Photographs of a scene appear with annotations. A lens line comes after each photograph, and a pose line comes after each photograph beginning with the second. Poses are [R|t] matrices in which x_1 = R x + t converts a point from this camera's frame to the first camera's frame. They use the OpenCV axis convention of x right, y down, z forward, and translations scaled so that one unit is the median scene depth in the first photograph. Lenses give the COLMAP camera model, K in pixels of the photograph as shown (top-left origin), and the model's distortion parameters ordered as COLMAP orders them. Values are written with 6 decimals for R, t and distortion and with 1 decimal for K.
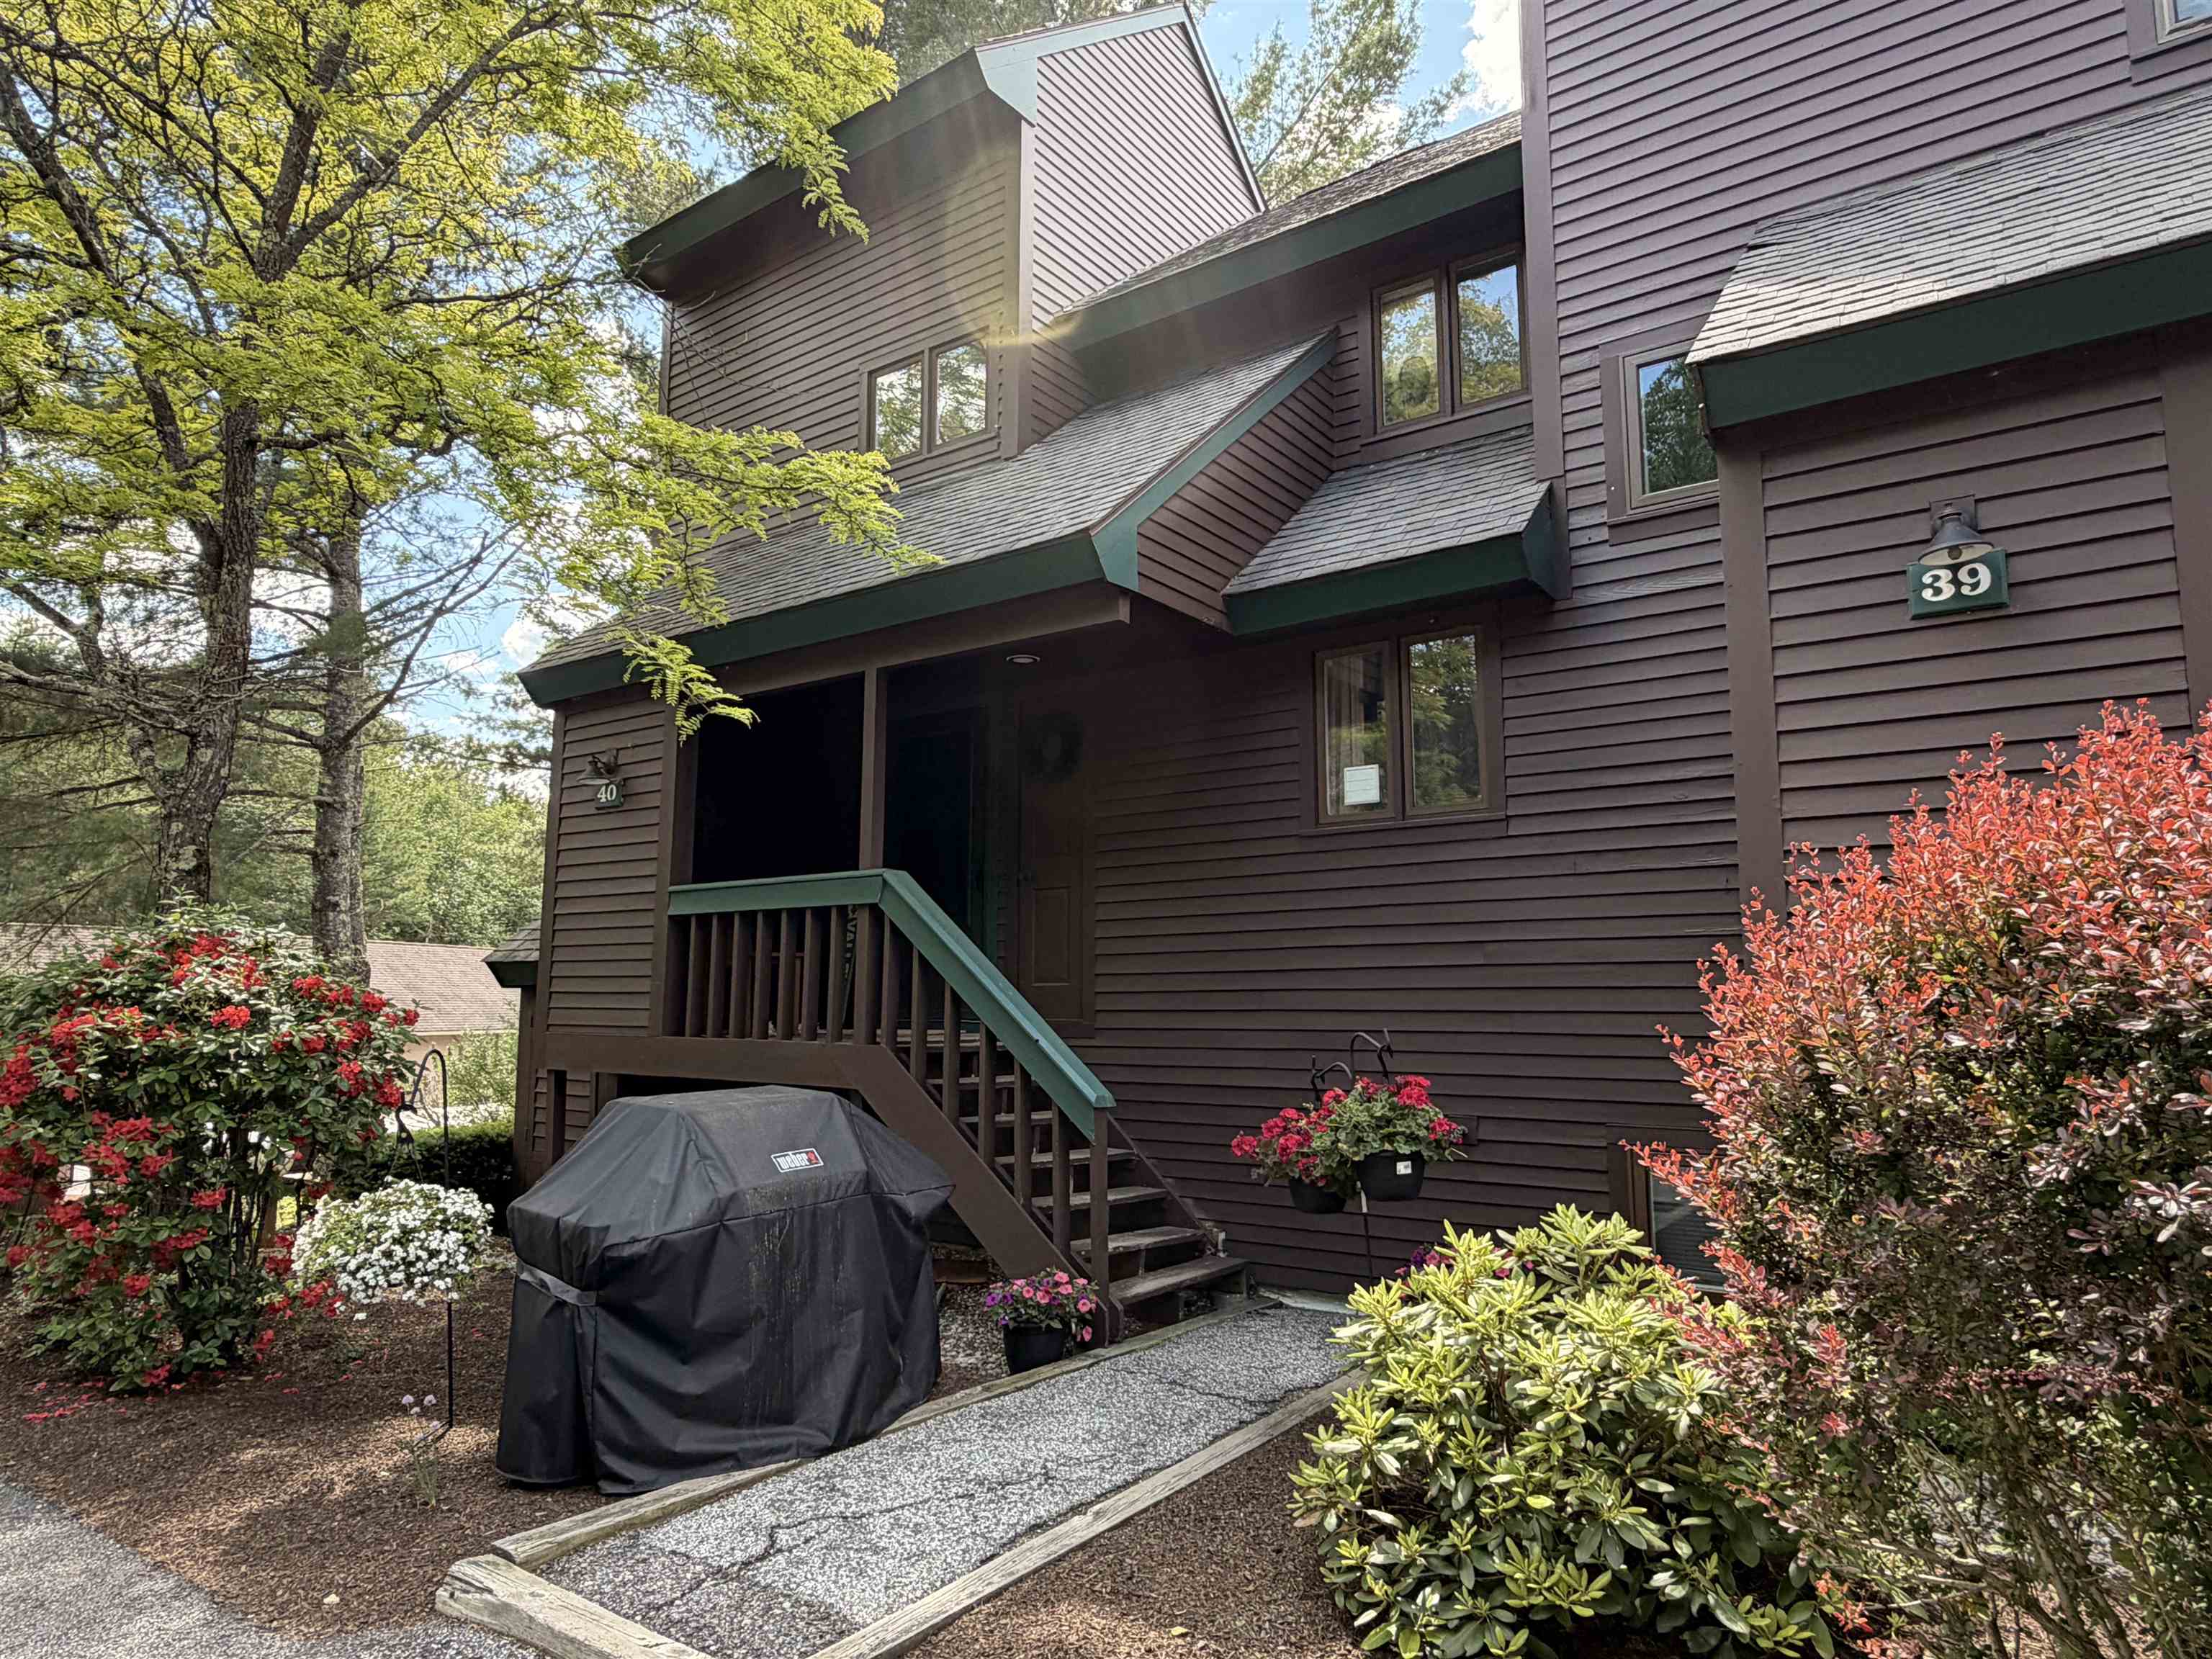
lens RADIAL K [[1332.0, 0, 1106.4], [0, 1332.0, 828.8], [0, 0, 1]] dist [0.002415, 0.000496]
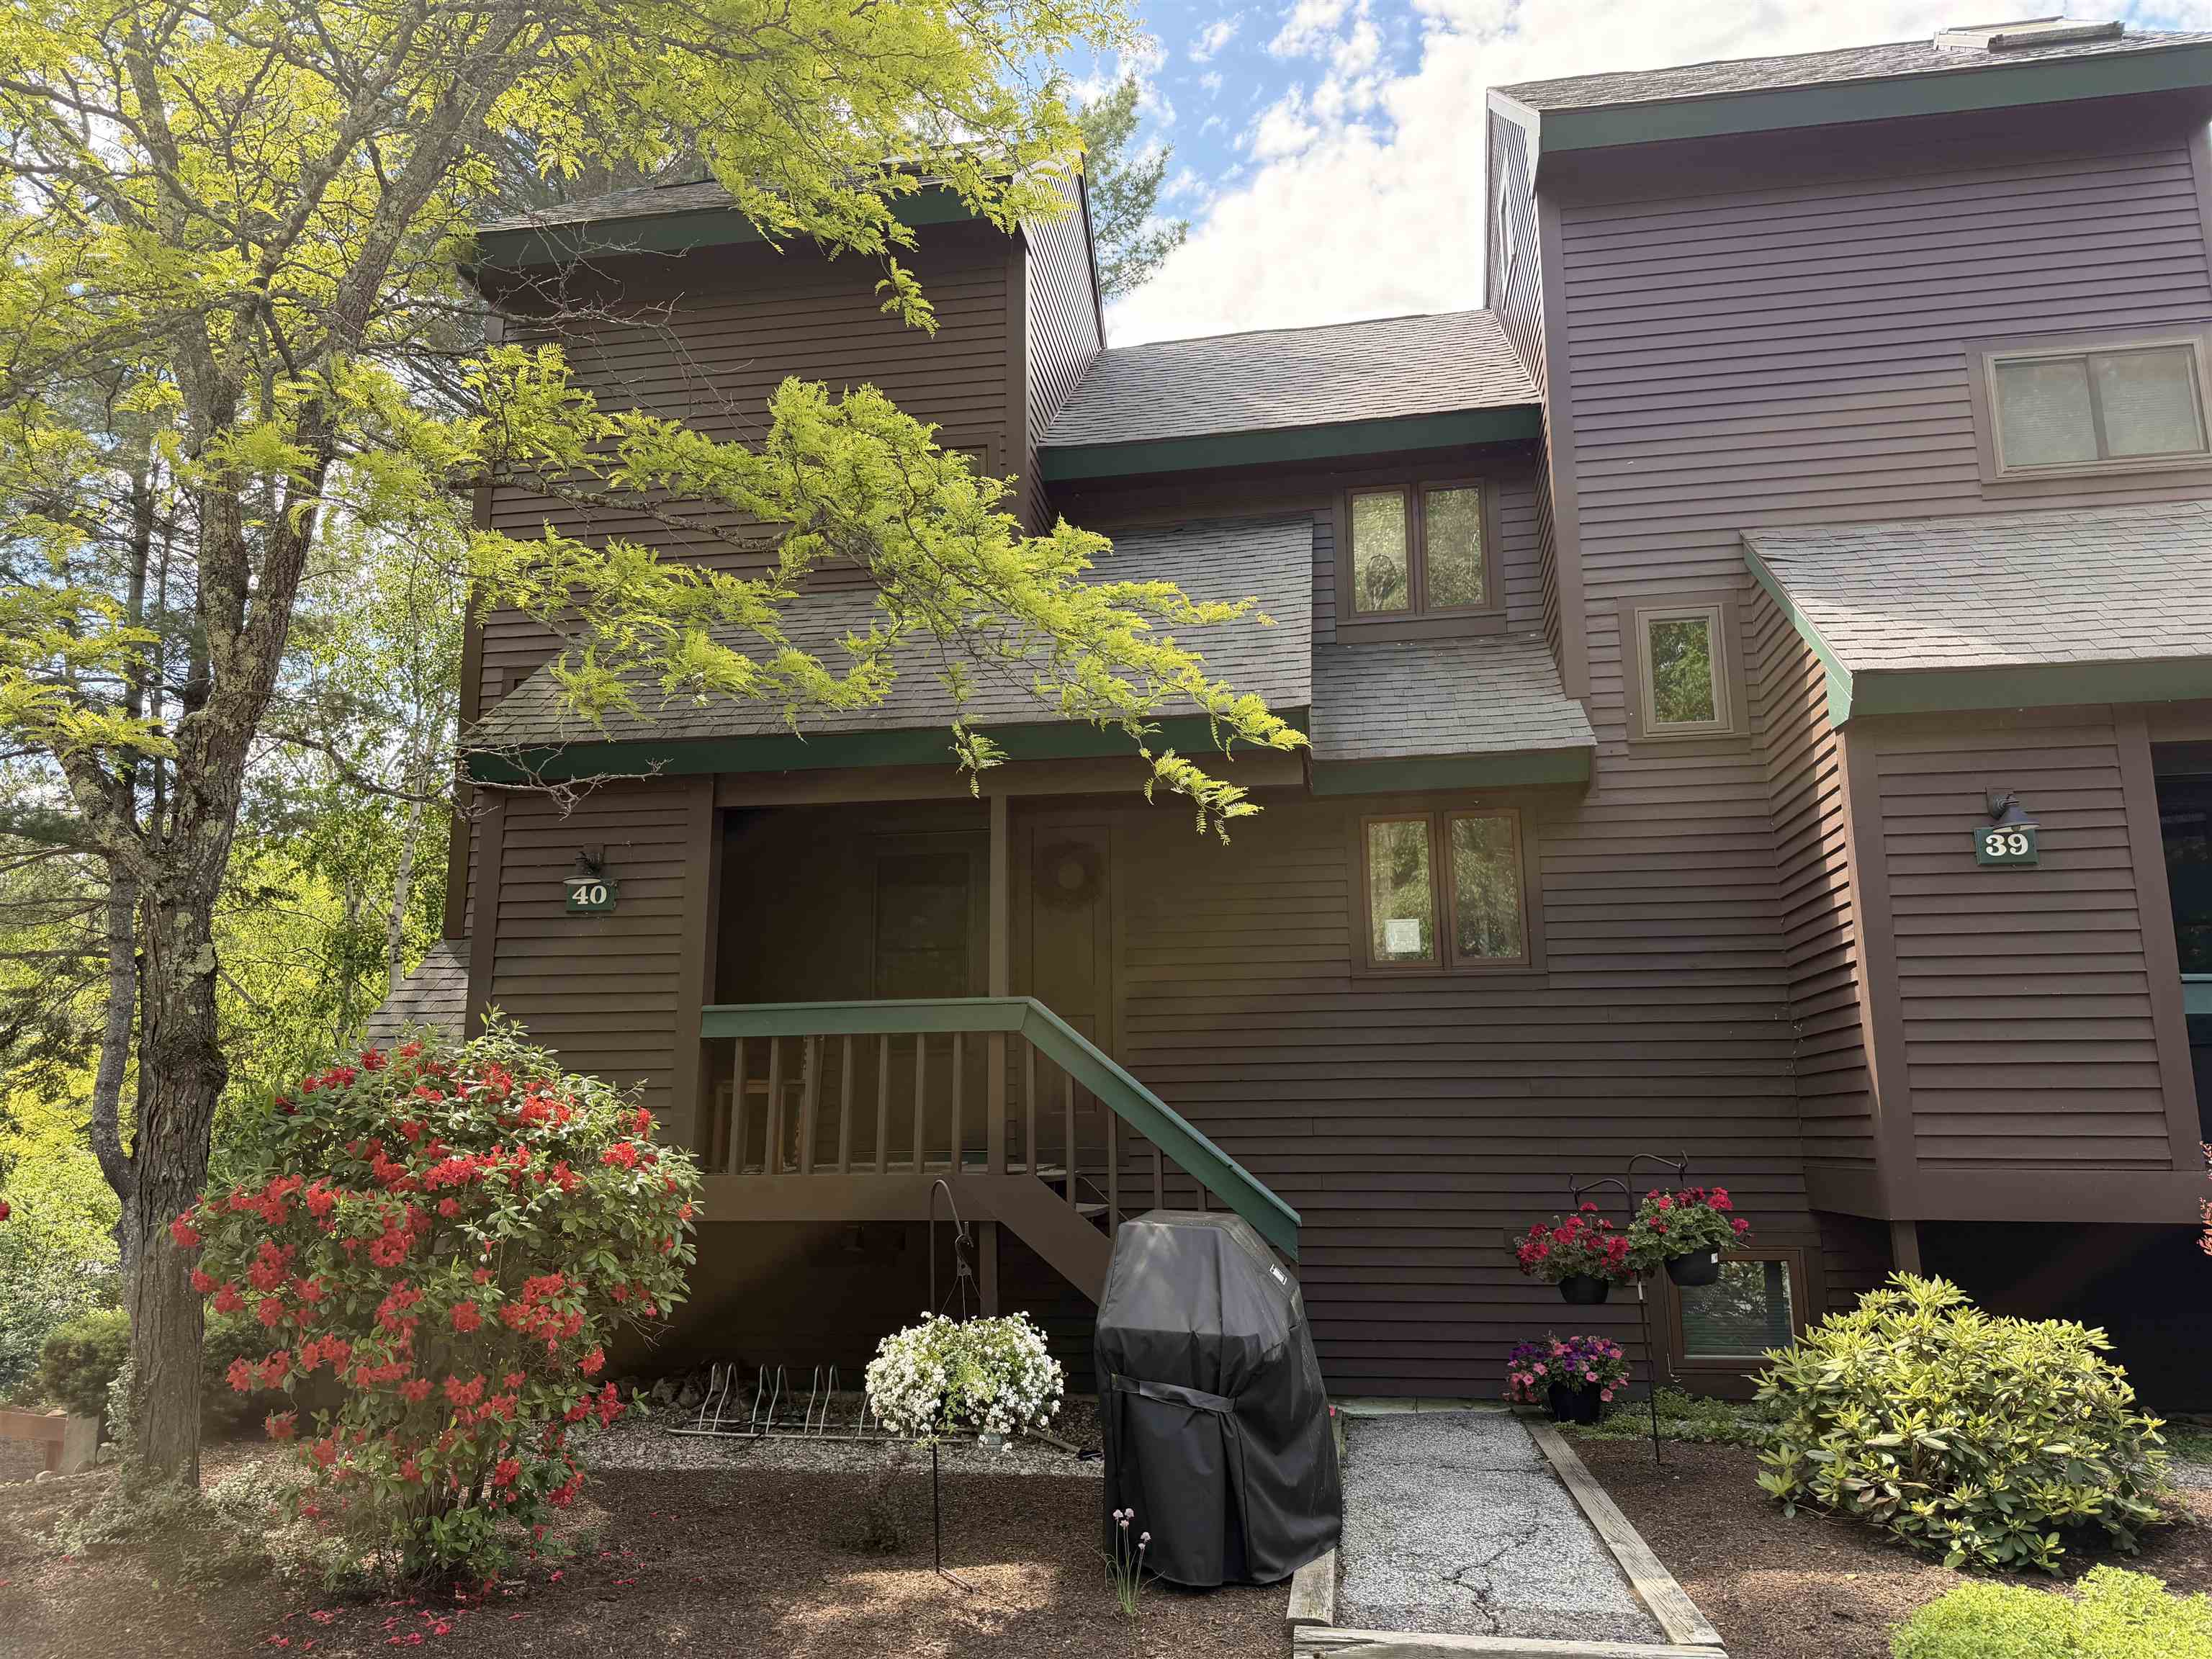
lens RADIAL K [[1555.7, 0, 1106.4], [0, 1555.7, 825.0], [0, 0, 1]] dist [0.050941, -0.000618]
pose [[0.888702, 0.080296, 0.451400, -0.656722], [-0.050531, 0.995700, -0.077635, -0.011065], [-0.455693, 0.046185, 0.888938, -0.073899]]
